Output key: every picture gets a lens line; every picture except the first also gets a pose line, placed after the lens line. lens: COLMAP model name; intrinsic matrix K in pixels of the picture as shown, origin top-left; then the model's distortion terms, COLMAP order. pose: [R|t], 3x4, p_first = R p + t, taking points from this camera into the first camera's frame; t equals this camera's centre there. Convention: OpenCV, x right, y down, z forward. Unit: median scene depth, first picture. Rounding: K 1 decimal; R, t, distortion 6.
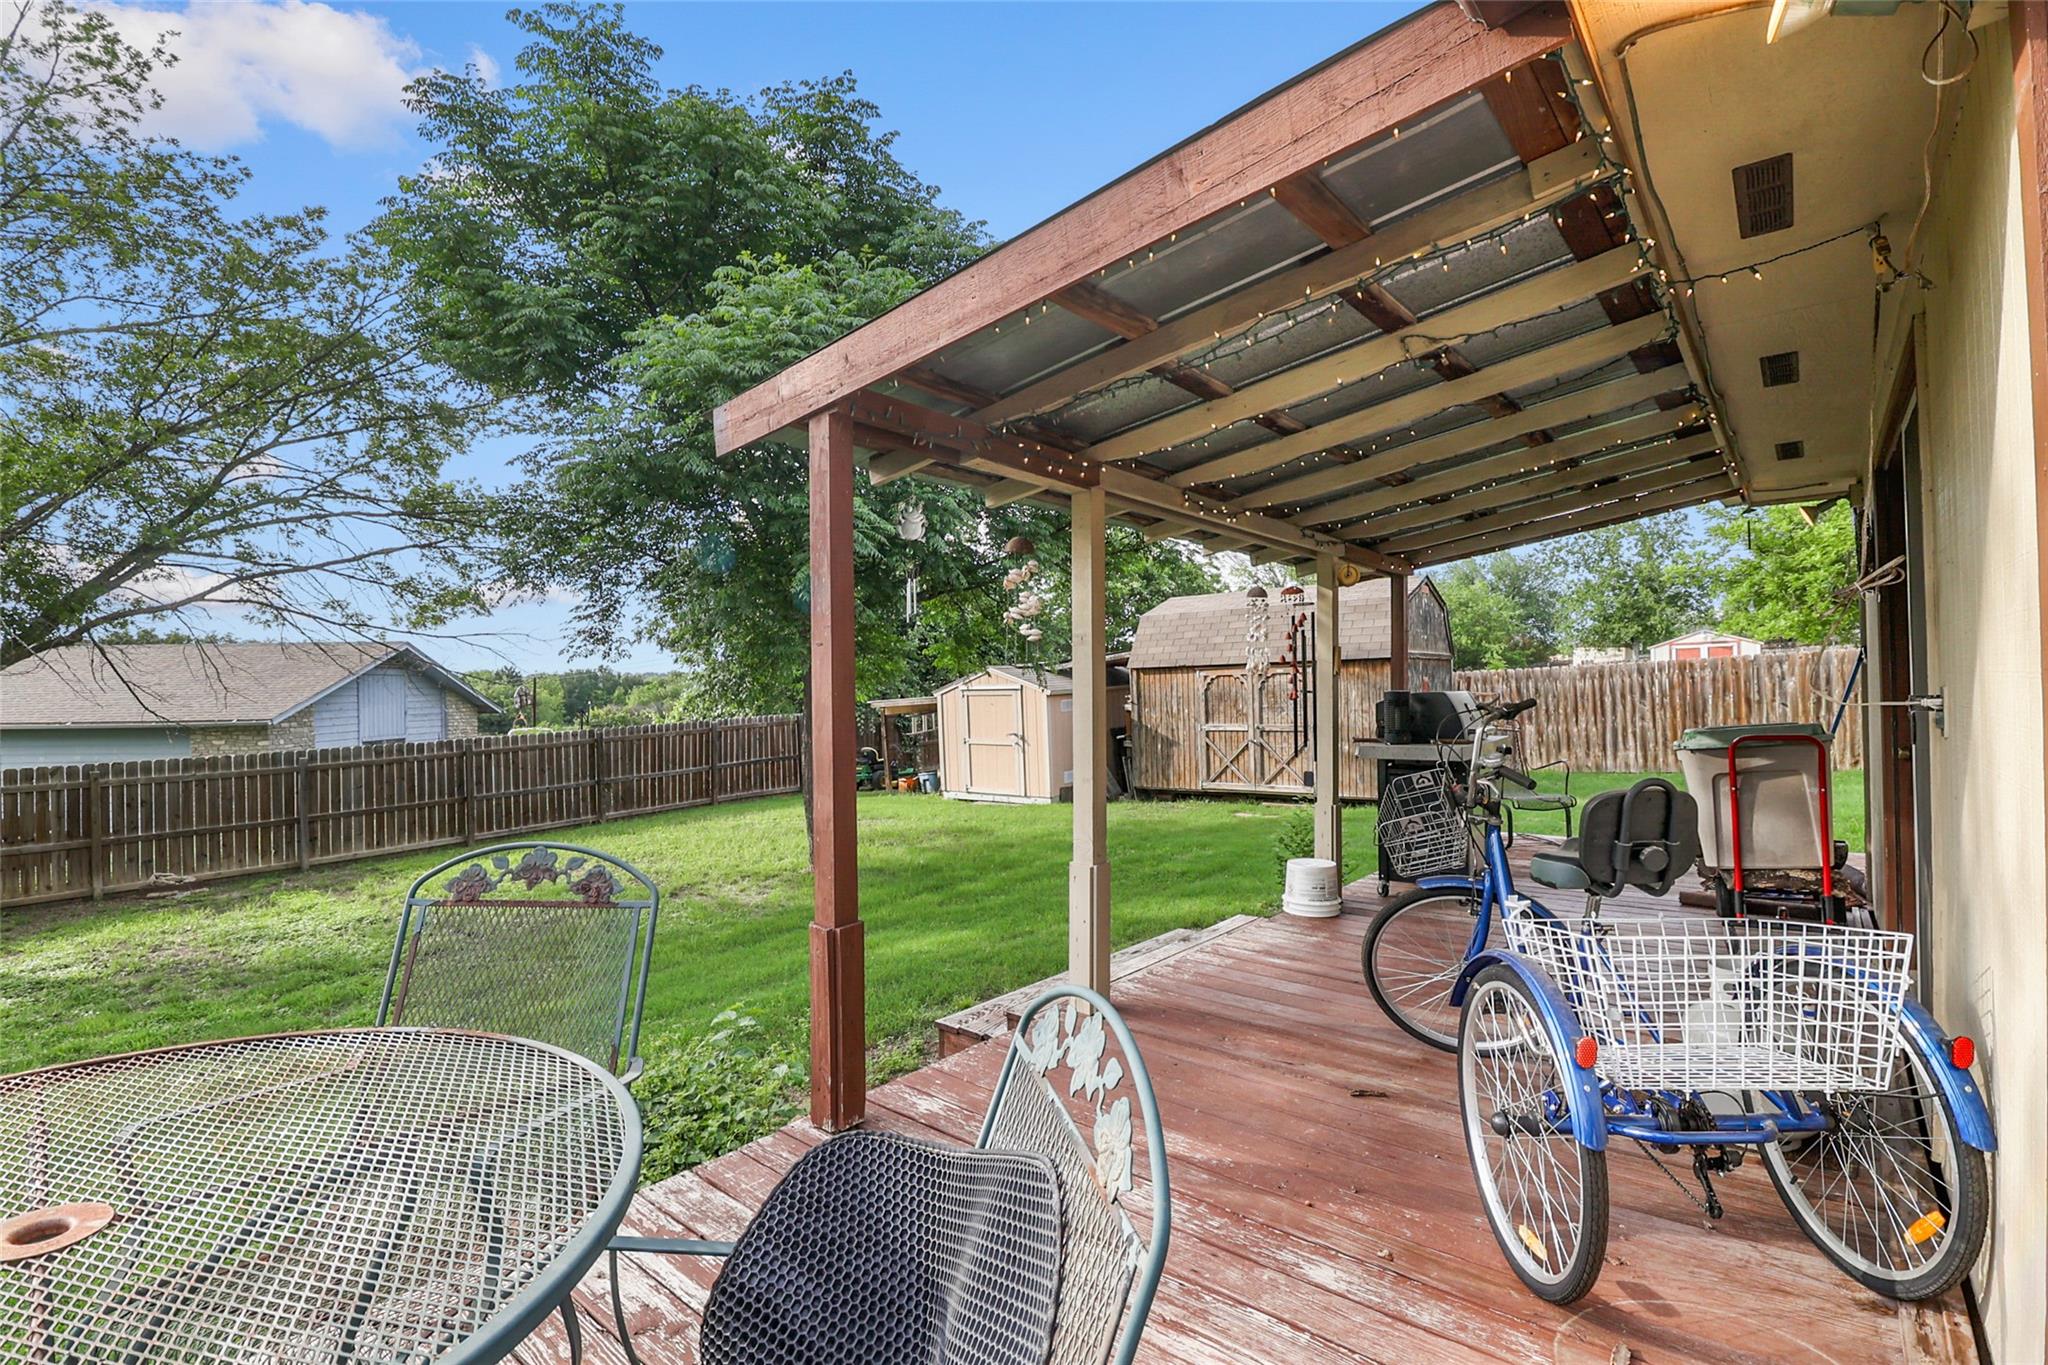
lens RADIAL K [[949.6, 0, 1030.1], [0, 949.6, 681.4], [0, 0, 1]] dist [-0.005053, -0.010202]
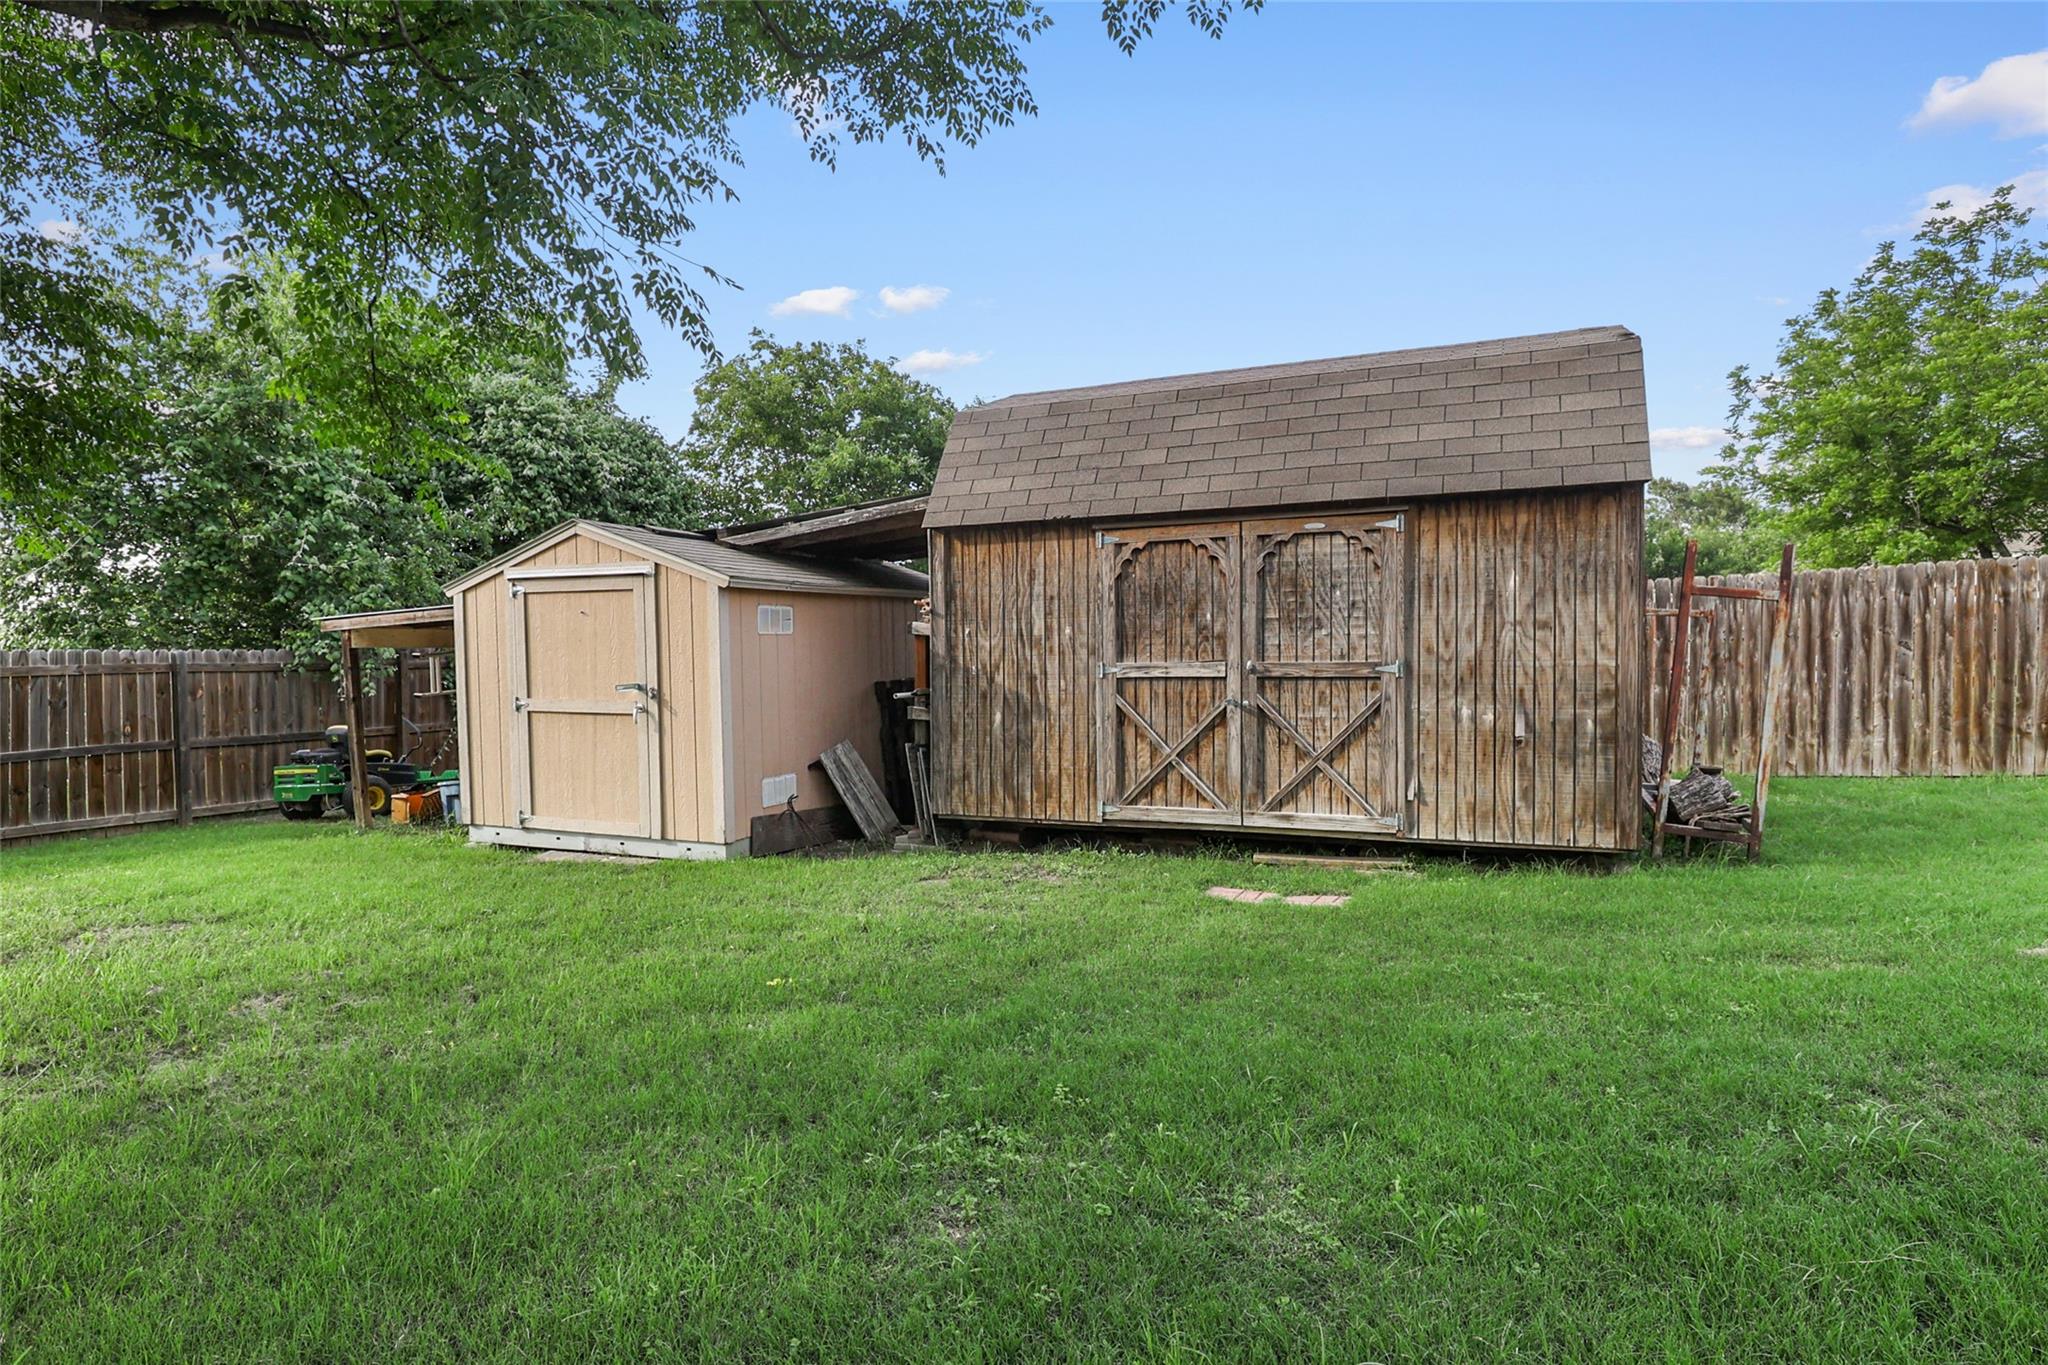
lens RADIAL K [[1063.9, 0, 1040.7], [0, 1063.9, 690.1], [0, 0, 1]] dist [-0.002558, 0.000145]
pose [[0.967470, 0.015954, 0.252482, 0.037423], [-0.020844, 0.999643, 0.016705, 0.048907], [-0.252126, -0.021424, 0.967457, 0.552356]]
